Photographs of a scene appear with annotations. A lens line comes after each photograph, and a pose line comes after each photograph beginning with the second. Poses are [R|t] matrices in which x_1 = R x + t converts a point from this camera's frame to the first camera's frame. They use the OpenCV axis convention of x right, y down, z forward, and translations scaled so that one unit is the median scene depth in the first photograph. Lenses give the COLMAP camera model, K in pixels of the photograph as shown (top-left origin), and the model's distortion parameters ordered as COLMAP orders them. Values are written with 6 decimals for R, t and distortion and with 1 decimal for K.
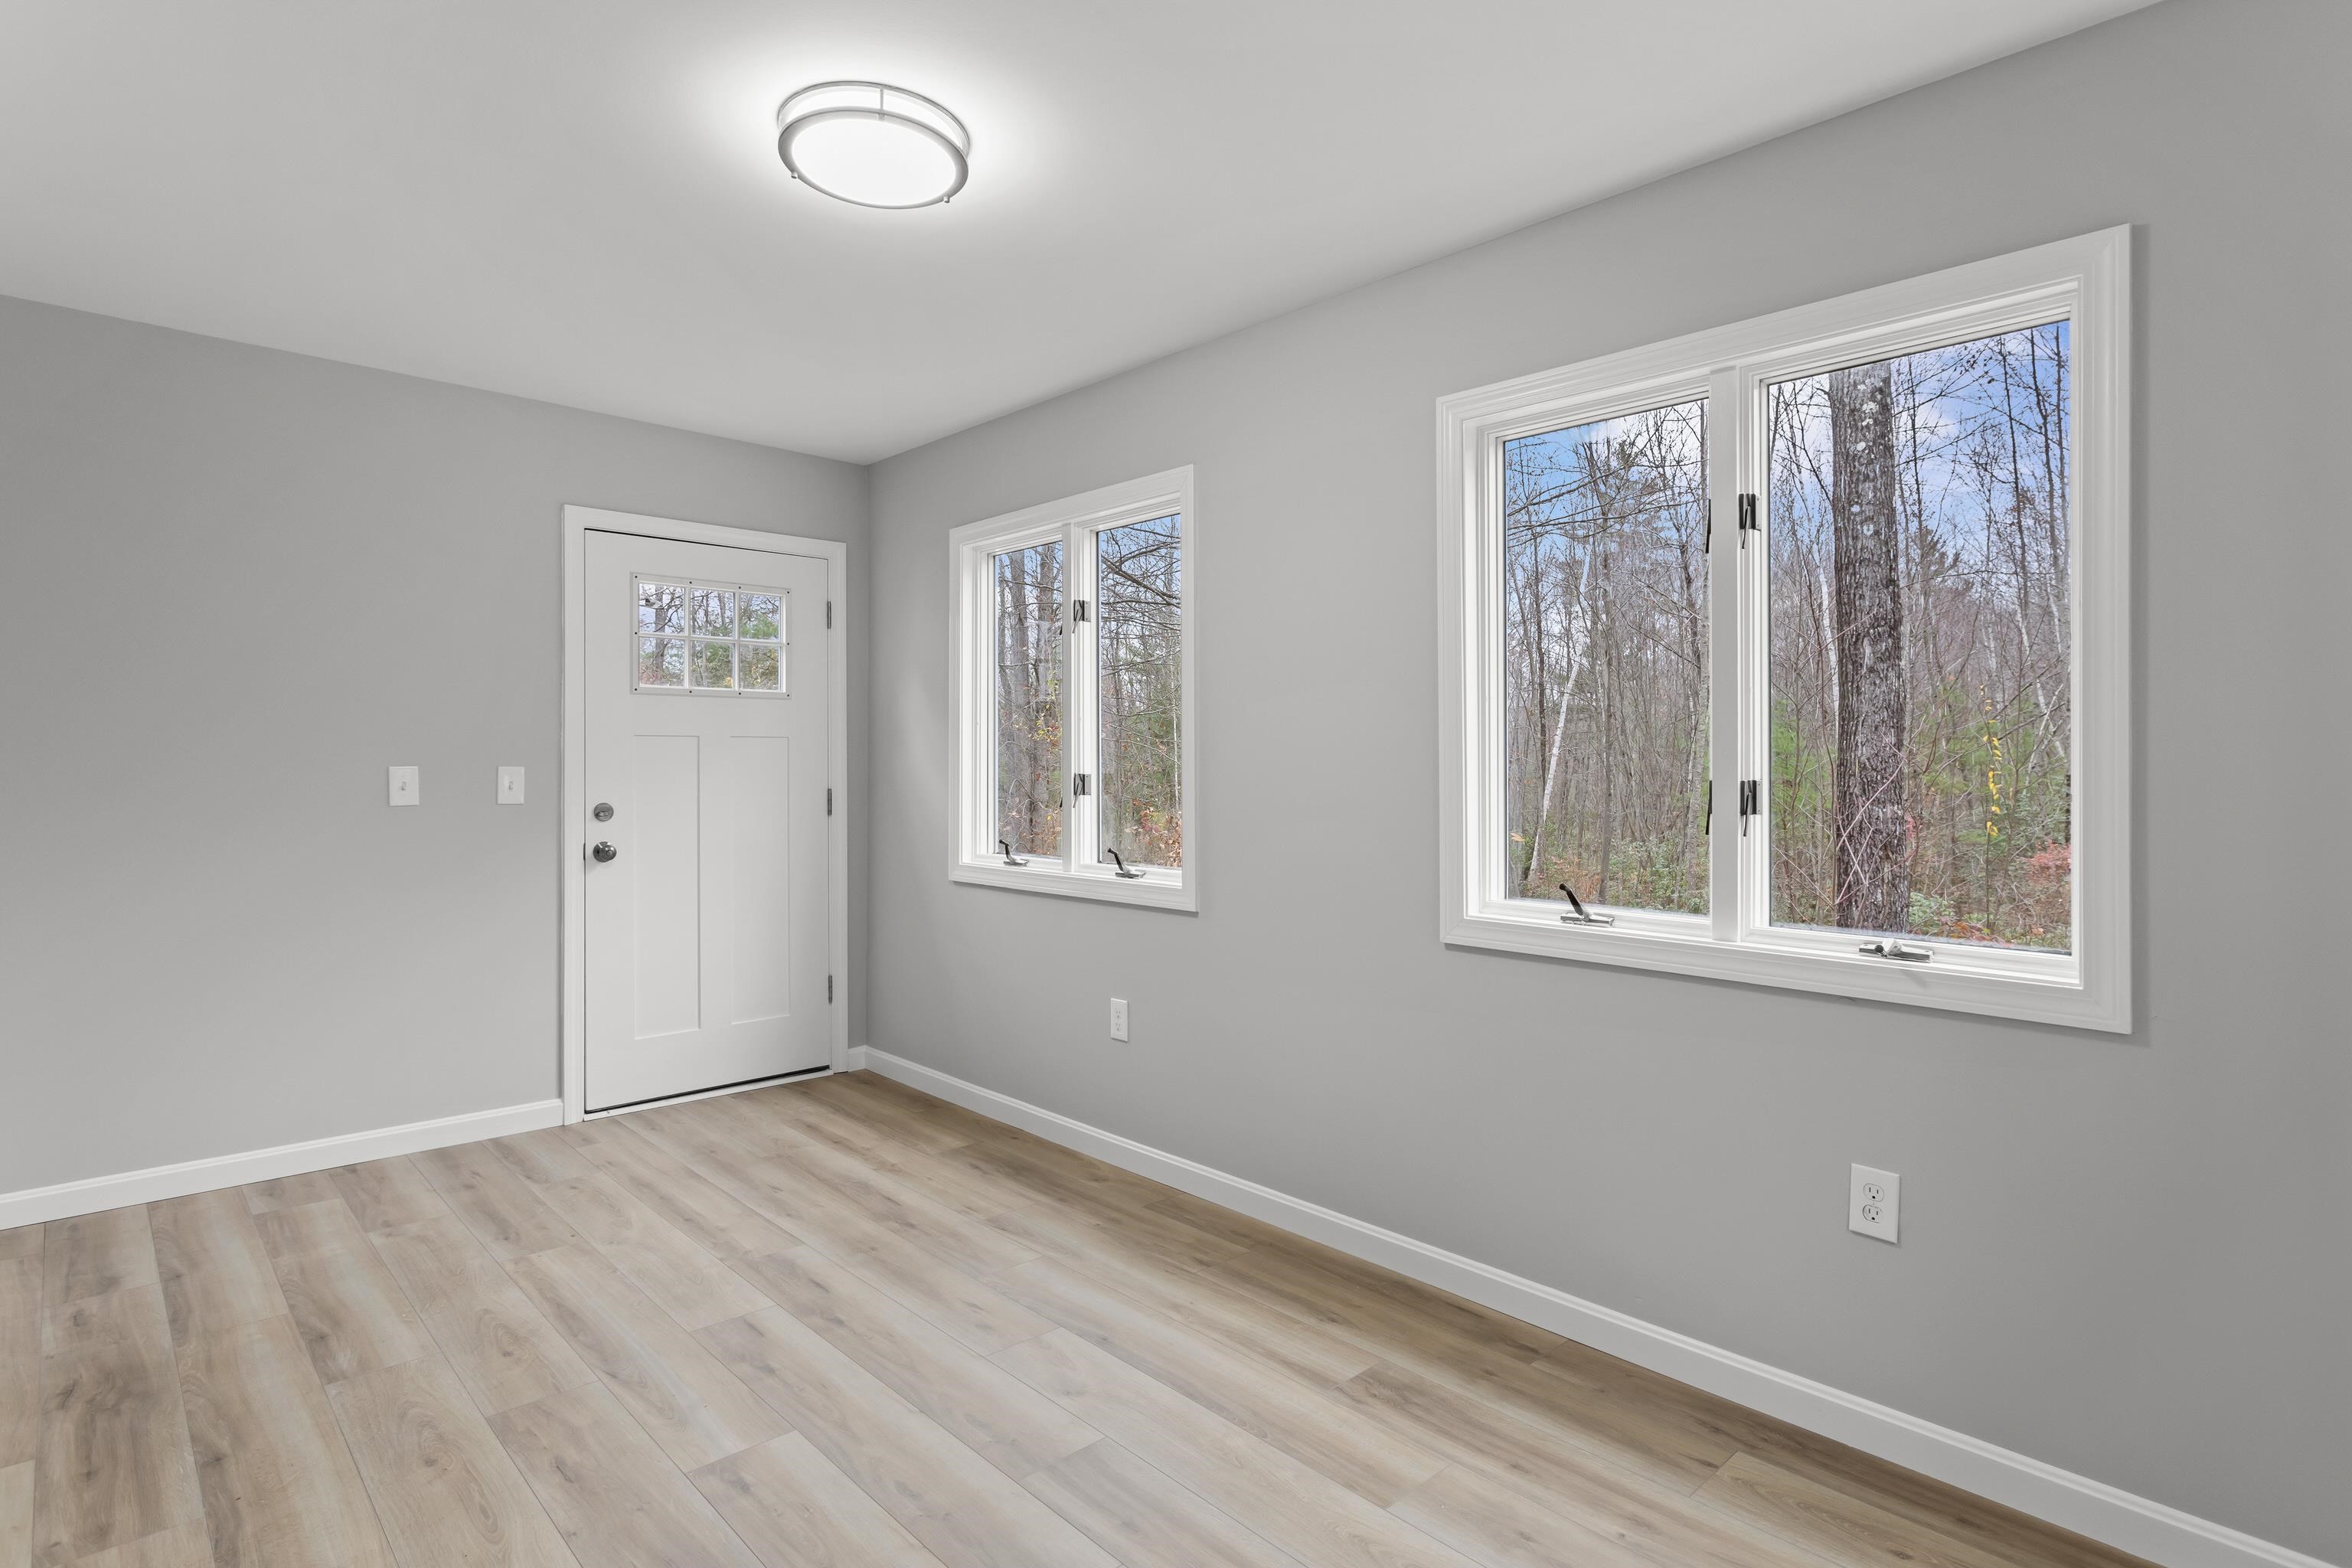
lens RADIAL K [[1189.5, 0, 1181.6], [0, 1189.5, 763.4], [0, 0, 1]] dist [-0.003898, 0.000076]
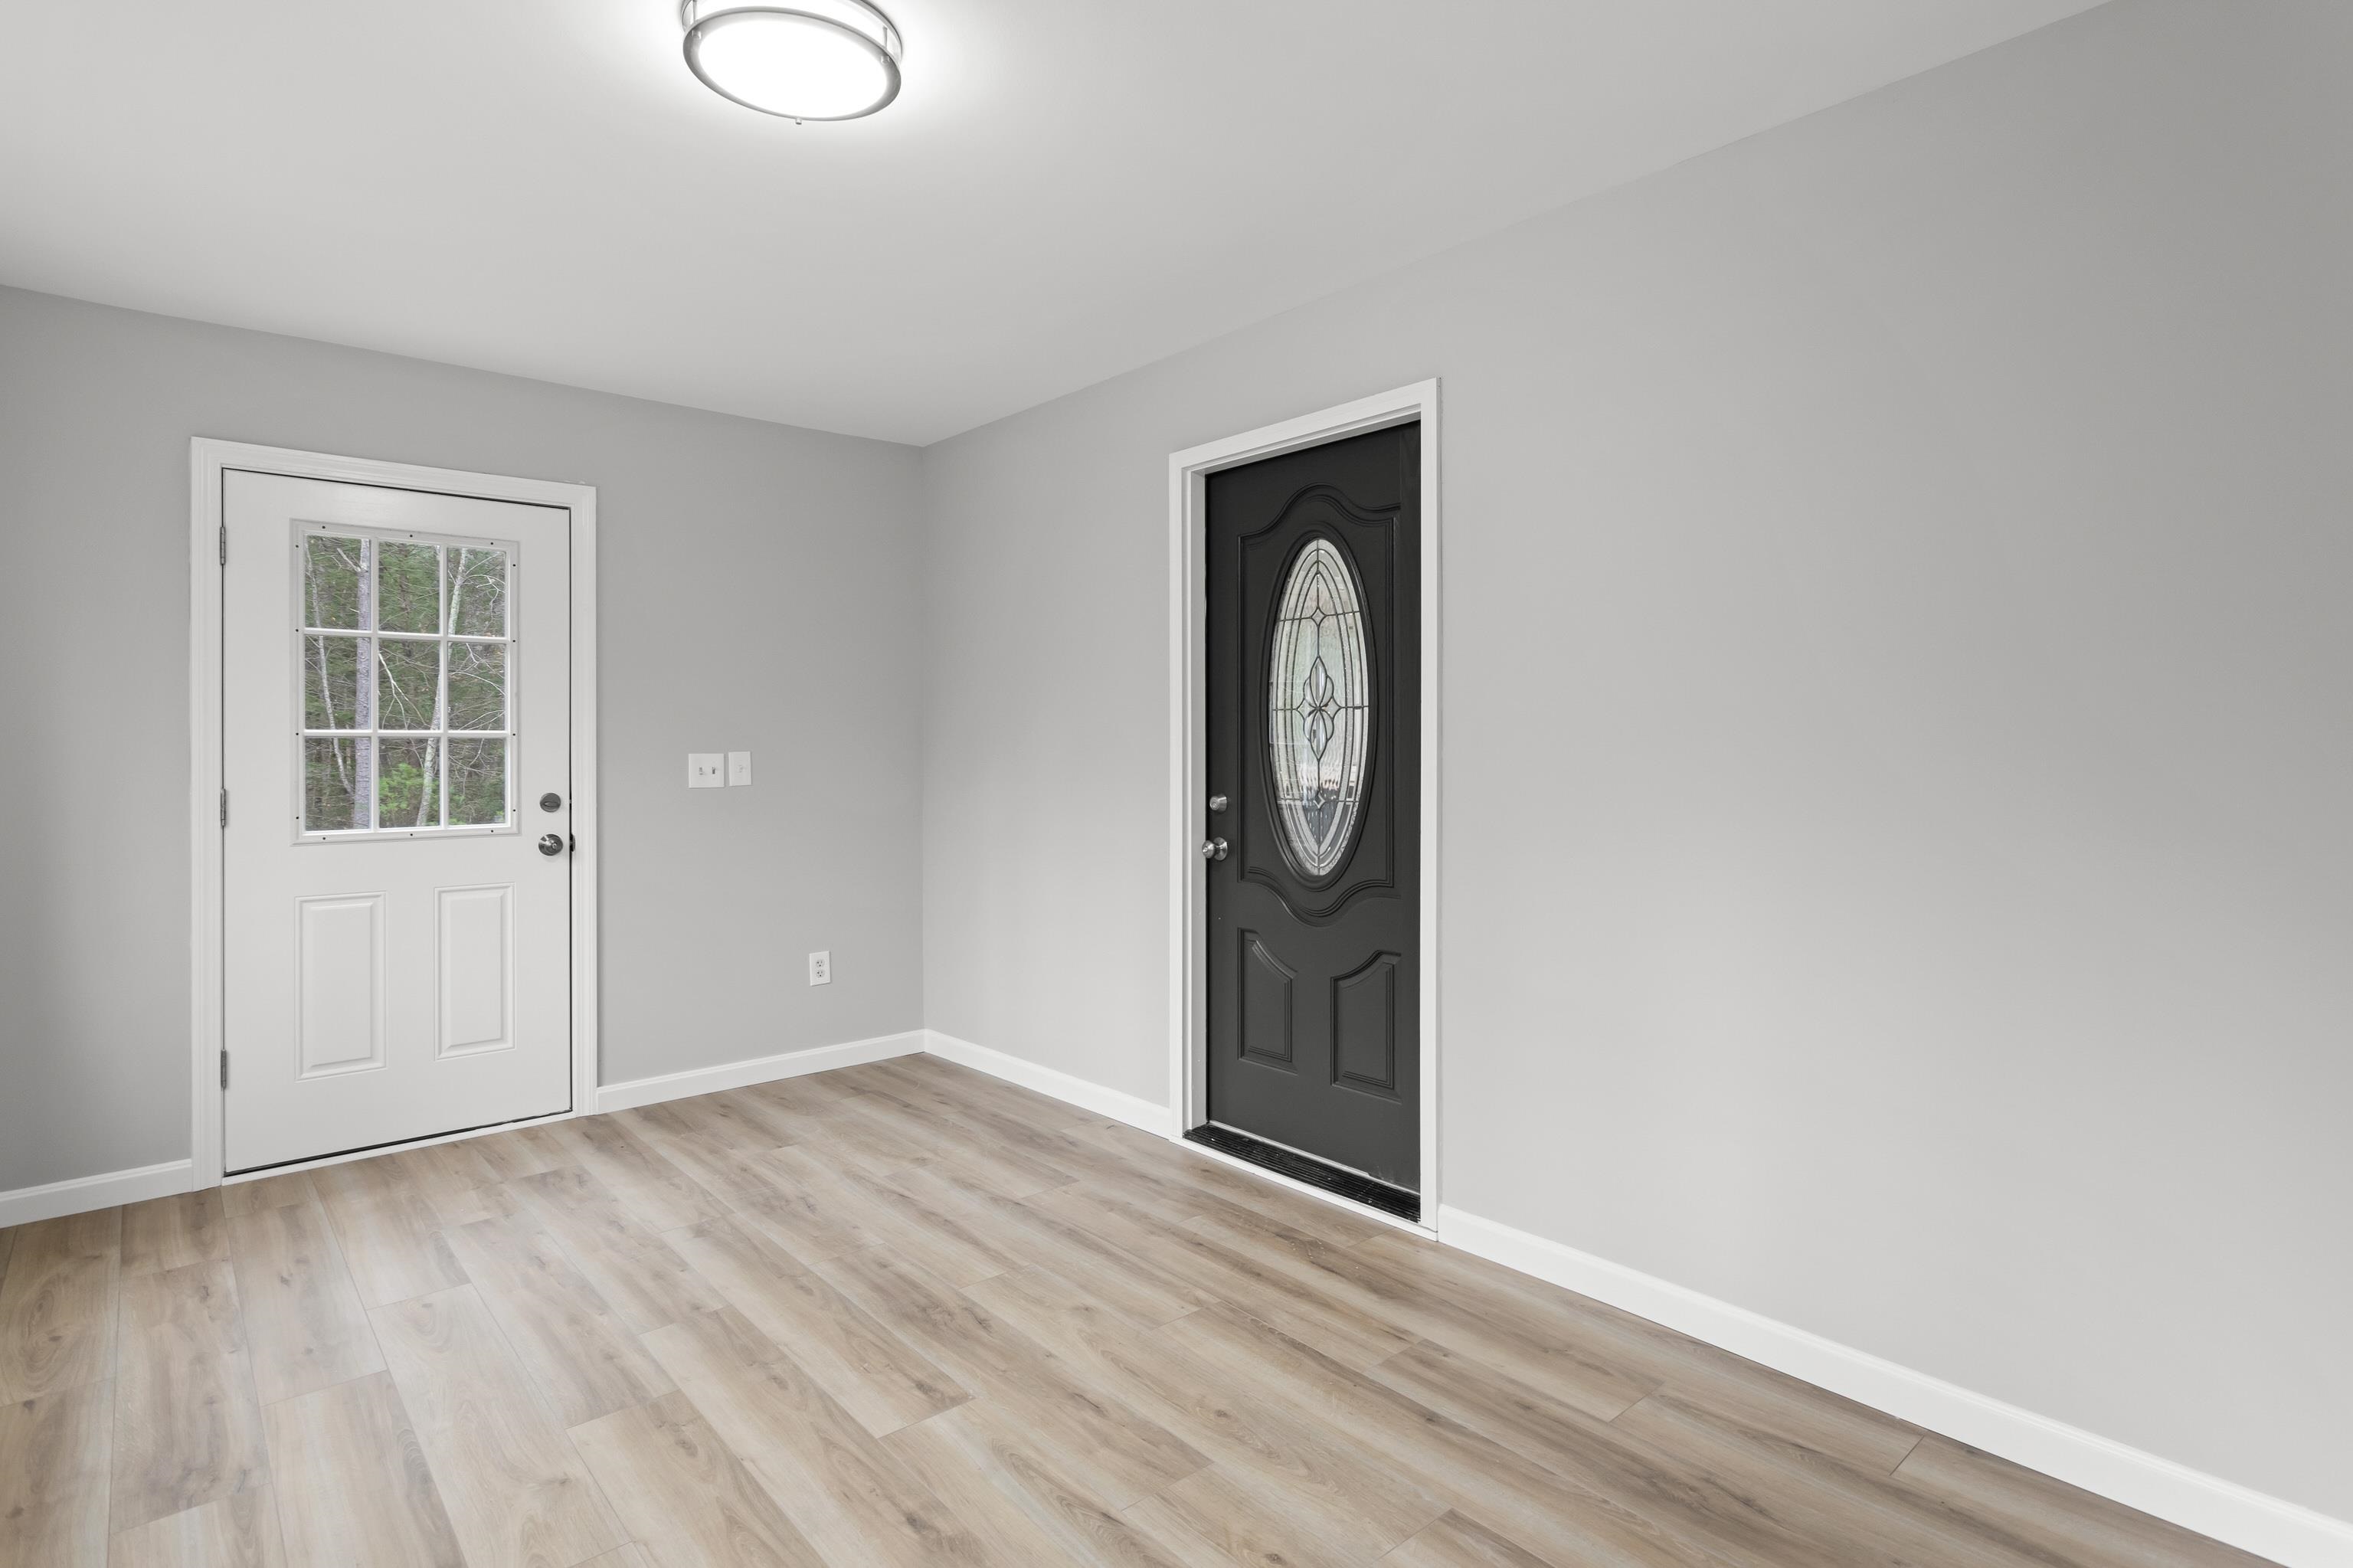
lens RADIAL K [[1211.6, 0, 1197.2], [0, 1211.6, 745.7], [0, 0, 1]] dist [0.000464, 0.000848]
pose [[-0.999359, -0.000841, 0.035795, -0.577228], [-0.000946, 0.999995, -0.002927, 0.001938], [-0.035792, -0.002959, -0.999355, 1.842213]]
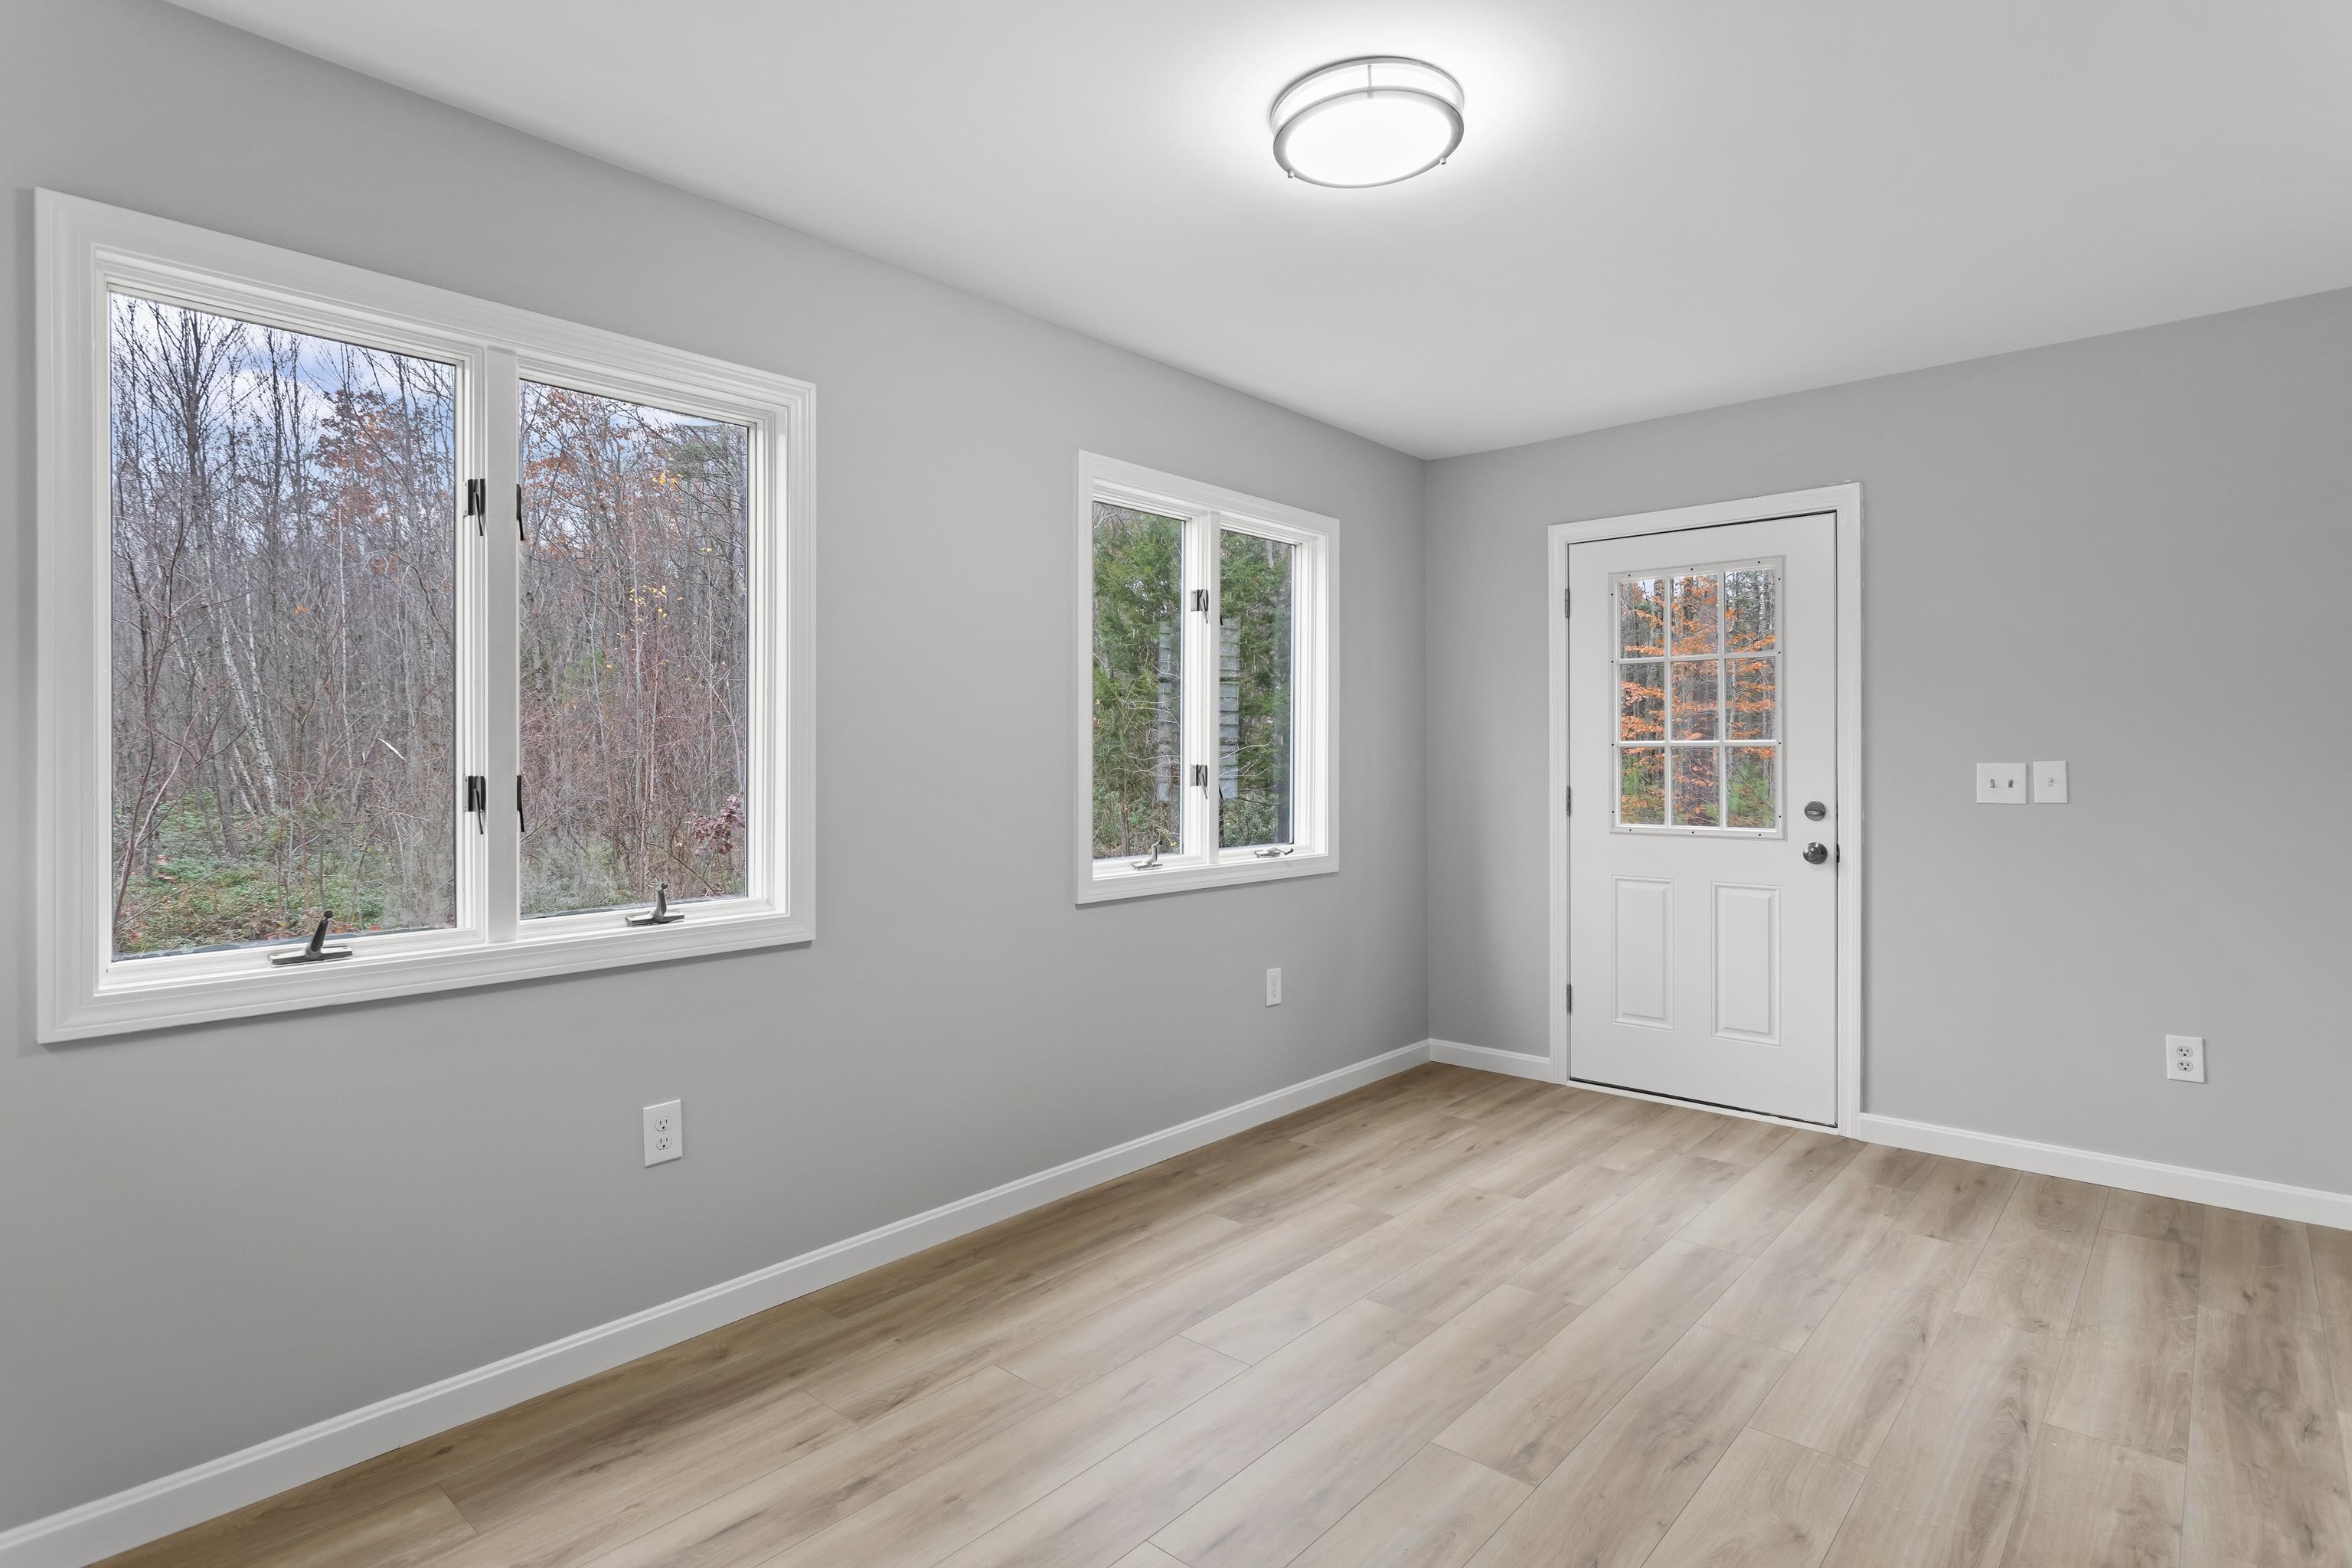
lens RADIAL K [[1189.5, 0, 1181.6], [0, 1189.5, 763.4], [0, 0, 1]] dist [-0.003898, 0.000076]
pose [[-0.085933, -0.009284, 0.996258, -1.187578], [-0.000066, 0.999957, 0.009313, -0.004188], [-0.996301, 0.000734, -0.085930, 1.200253]]
